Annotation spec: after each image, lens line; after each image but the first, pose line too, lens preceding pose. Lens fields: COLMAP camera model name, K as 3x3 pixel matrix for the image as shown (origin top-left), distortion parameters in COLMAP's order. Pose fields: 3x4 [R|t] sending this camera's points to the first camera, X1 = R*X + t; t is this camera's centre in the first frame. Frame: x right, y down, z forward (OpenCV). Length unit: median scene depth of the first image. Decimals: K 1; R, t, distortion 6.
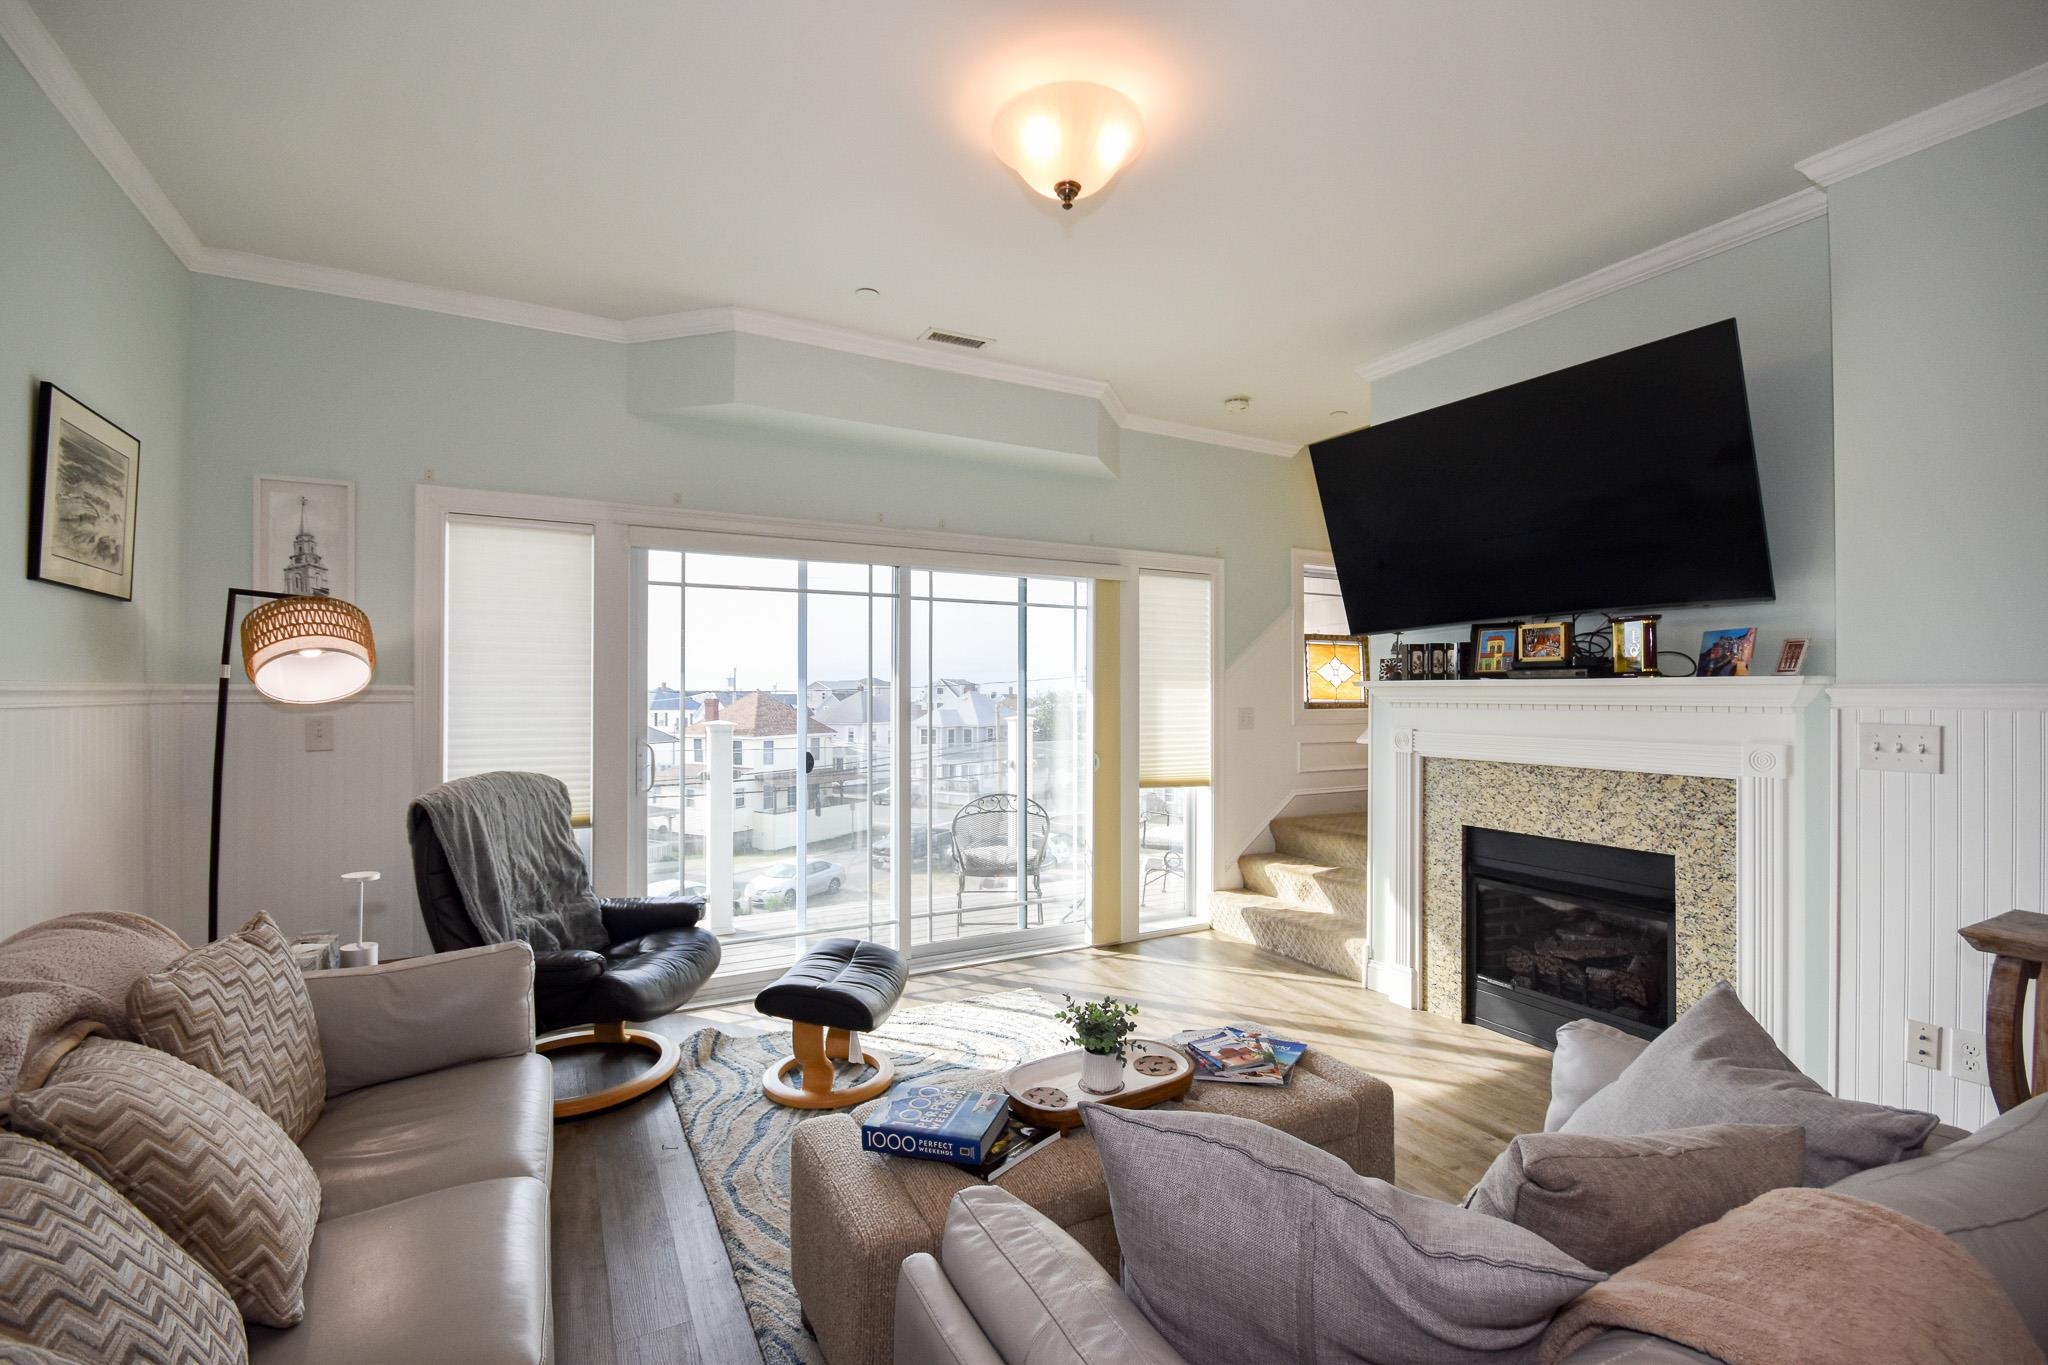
lens RADIAL K [[896.6, 0, 1025.8], [0, 896.6, 685.3], [0, 0, 1]] dist [0.003631, -0.007177]
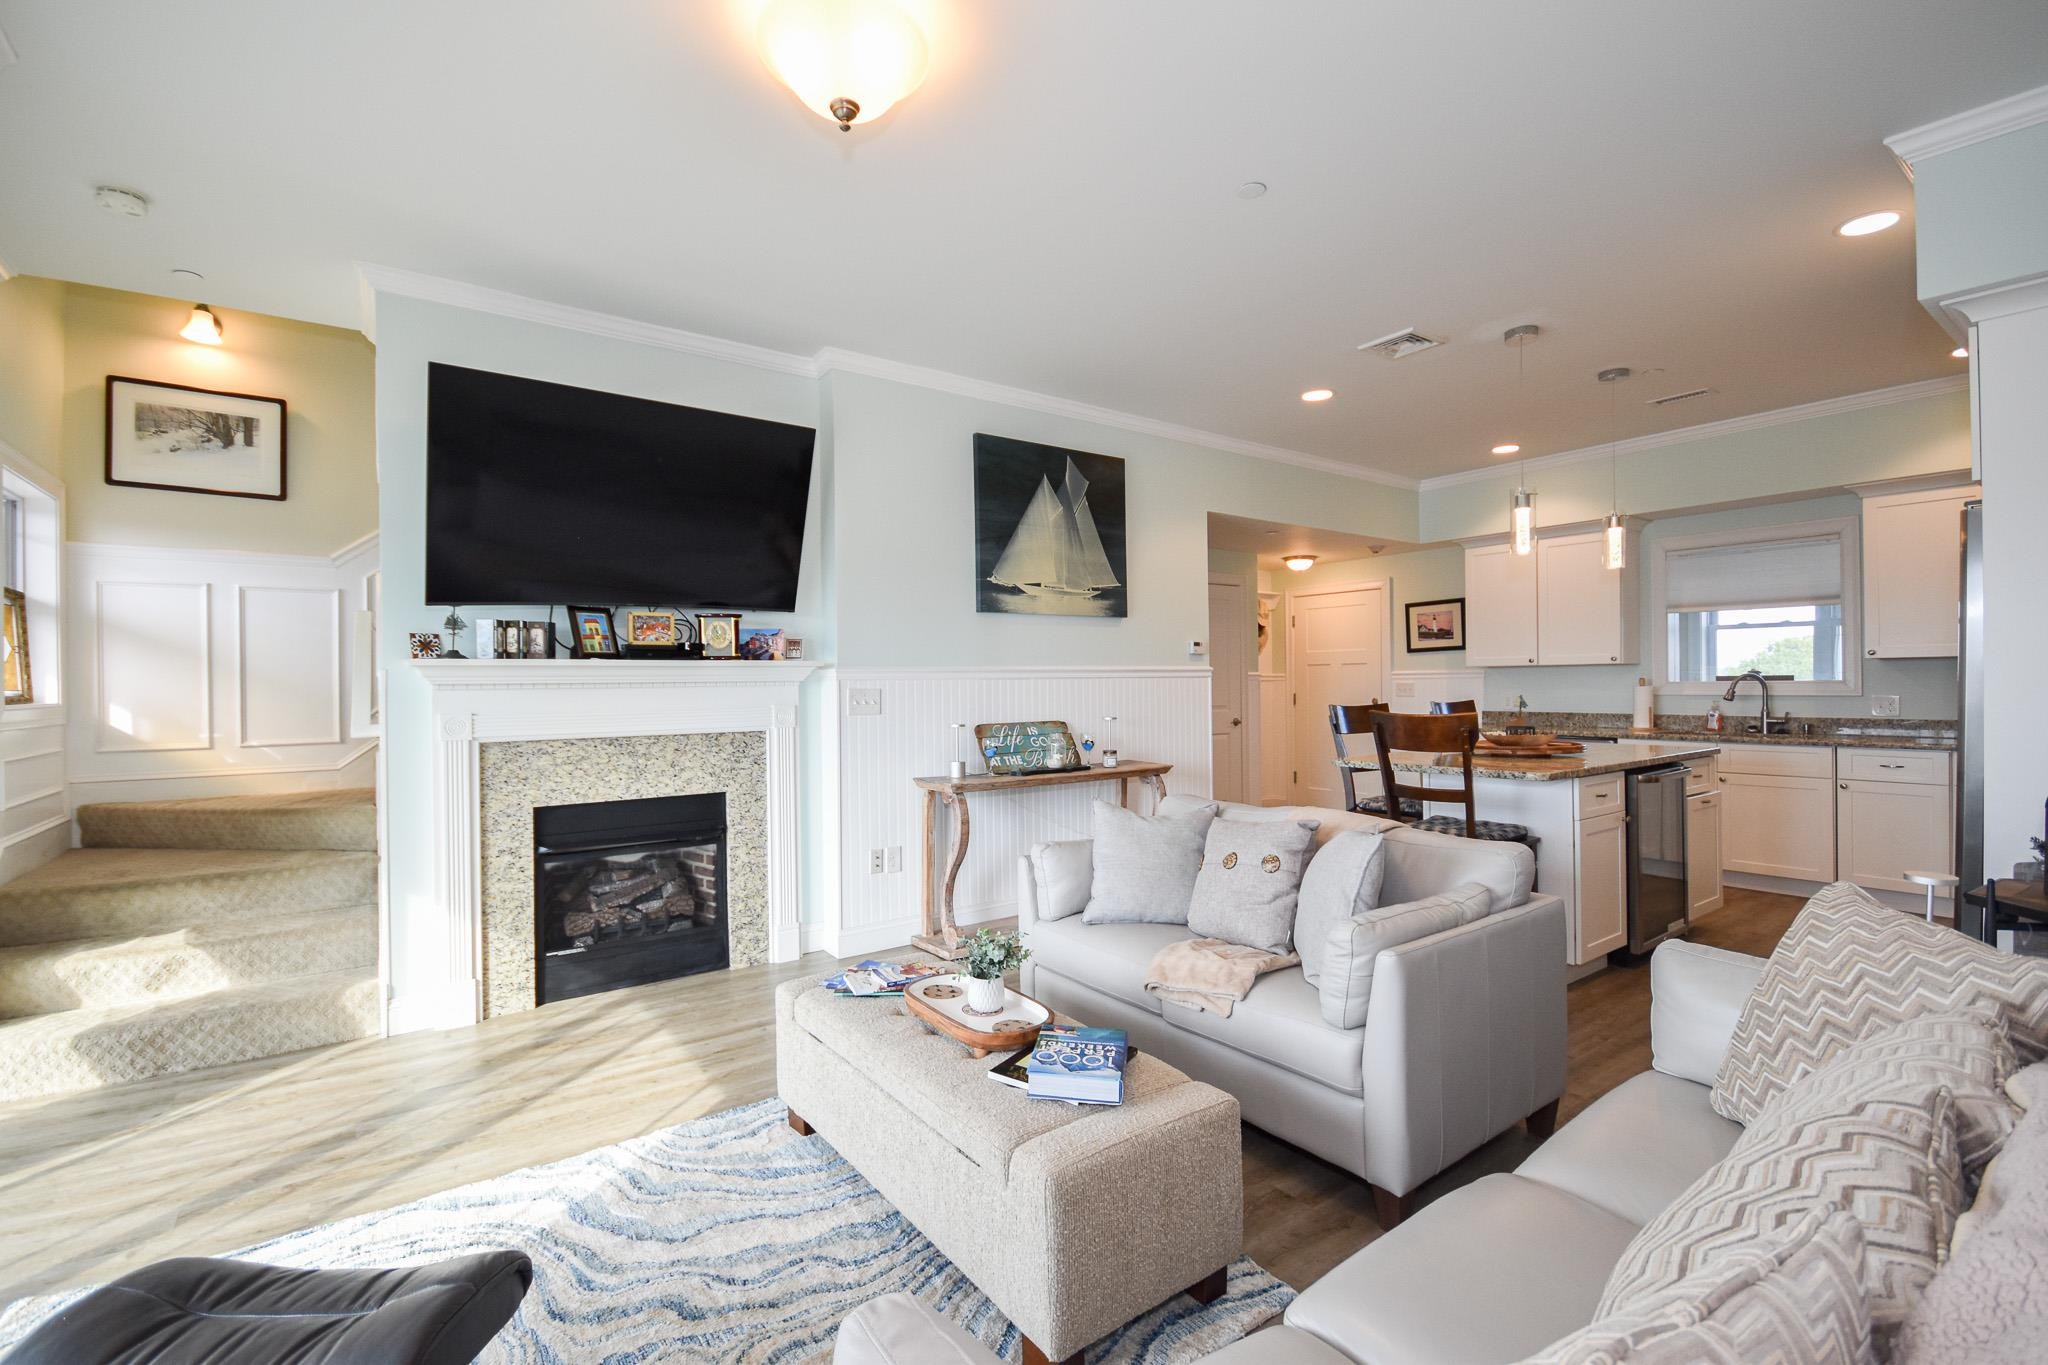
lens RADIAL K [[896.6, 0, 1026.6], [0, 896.6, 684.3], [0, 0, 1]] dist [0.003631, -0.007177]
pose [[-0.130637, -0.001876, 0.991428, -0.568573], [0.004043, 0.999989, 0.002425, 0.020908], [-0.991422, 0.004325, -0.130628, 0.600528]]
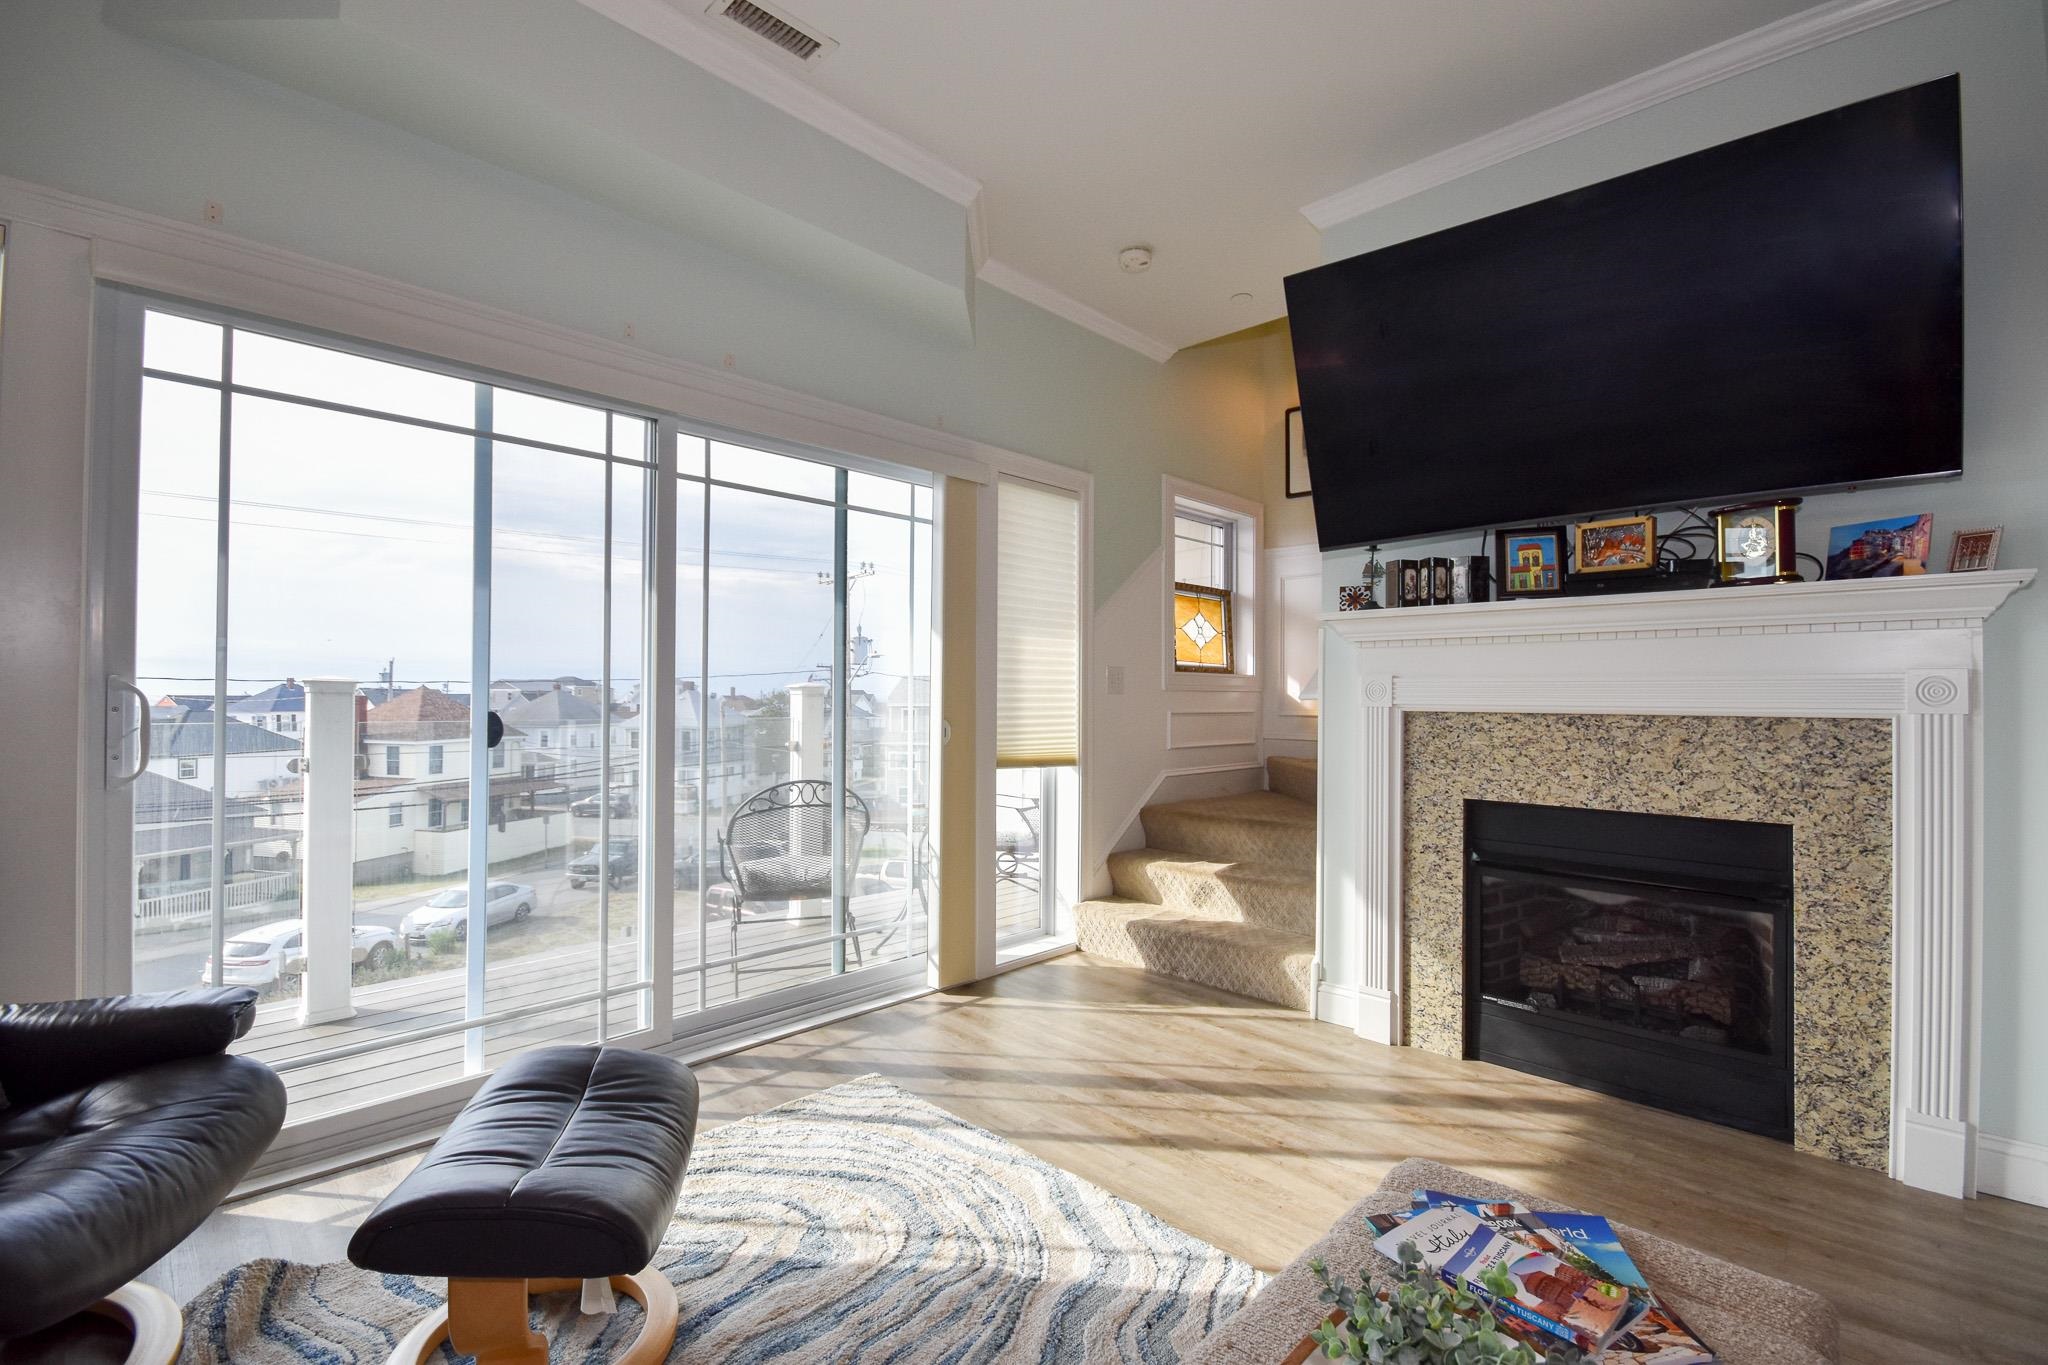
lens RADIAL K [[896.6, 0, 1024.1], [0, 896.6, 686.1], [0, 0, 1]] dist [0.003631, -0.007177]
pose [[0.955476, 0.007255, 0.294979, -0.096115], [-0.006567, 0.999973, -0.003324, 0.066254], [-0.294995, 0.001239, 0.955498, 0.389579]]
